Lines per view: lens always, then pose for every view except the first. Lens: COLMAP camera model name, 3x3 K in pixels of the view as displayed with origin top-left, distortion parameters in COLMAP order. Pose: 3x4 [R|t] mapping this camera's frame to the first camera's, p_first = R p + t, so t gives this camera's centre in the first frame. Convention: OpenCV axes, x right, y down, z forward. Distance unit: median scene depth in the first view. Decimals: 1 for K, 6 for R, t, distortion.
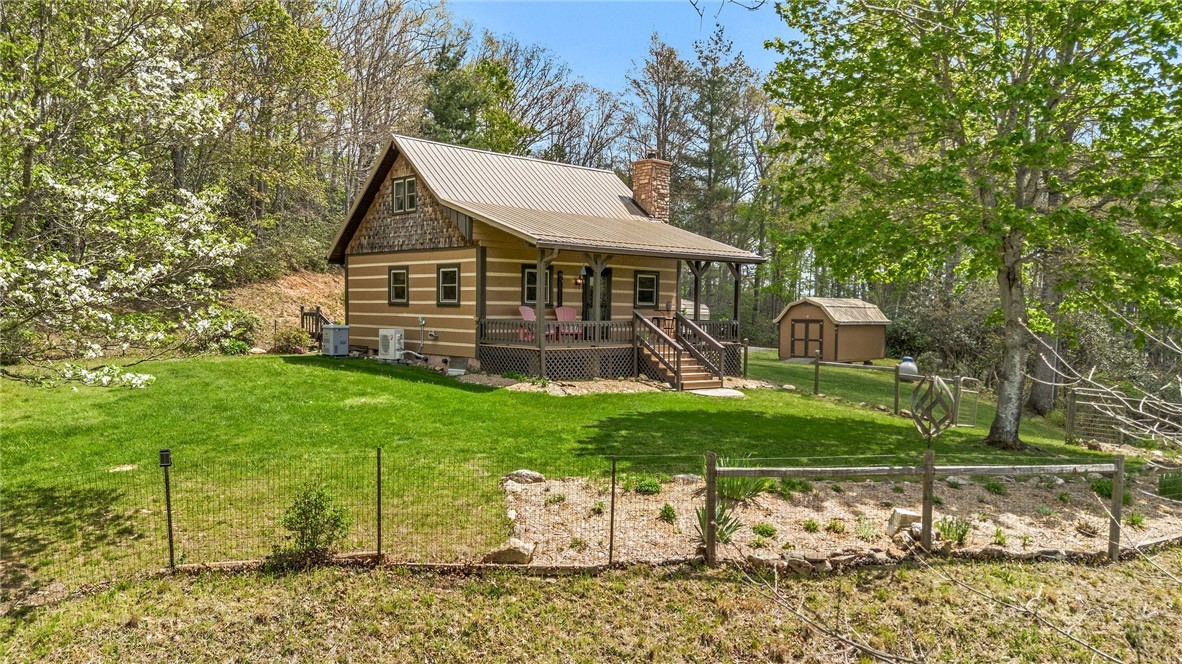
lens RADIAL K [[861.7, 0, 590.3], [0, 861.7, 301.2], [0, 0, 1]] dist [0.003760, -0.003659]
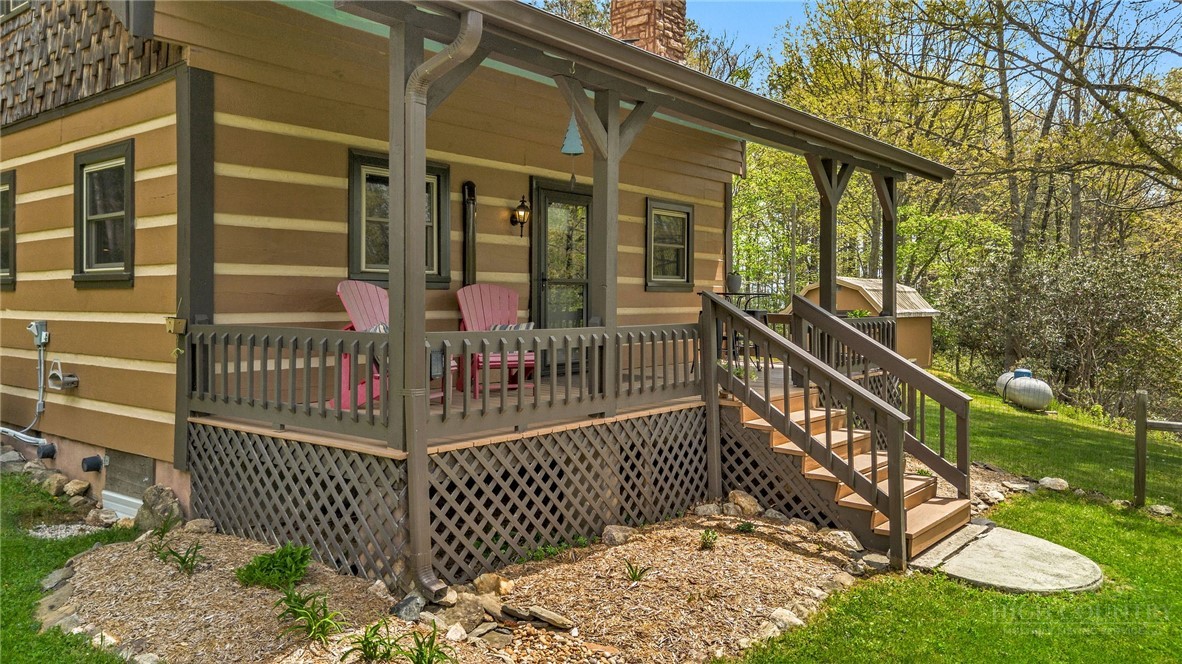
lens RADIAL K [[861.7, 0, 590.3], [0, 861.7, 301.2], [0, 0, 1]] dist [0.003760, -0.003659]
pose [[0.990751, -0.012127, 0.135150, -0.033352], [0.010965, 0.999896, 0.009340, 0.010270], [-0.135249, -0.007771, 0.990781, 0.643627]]
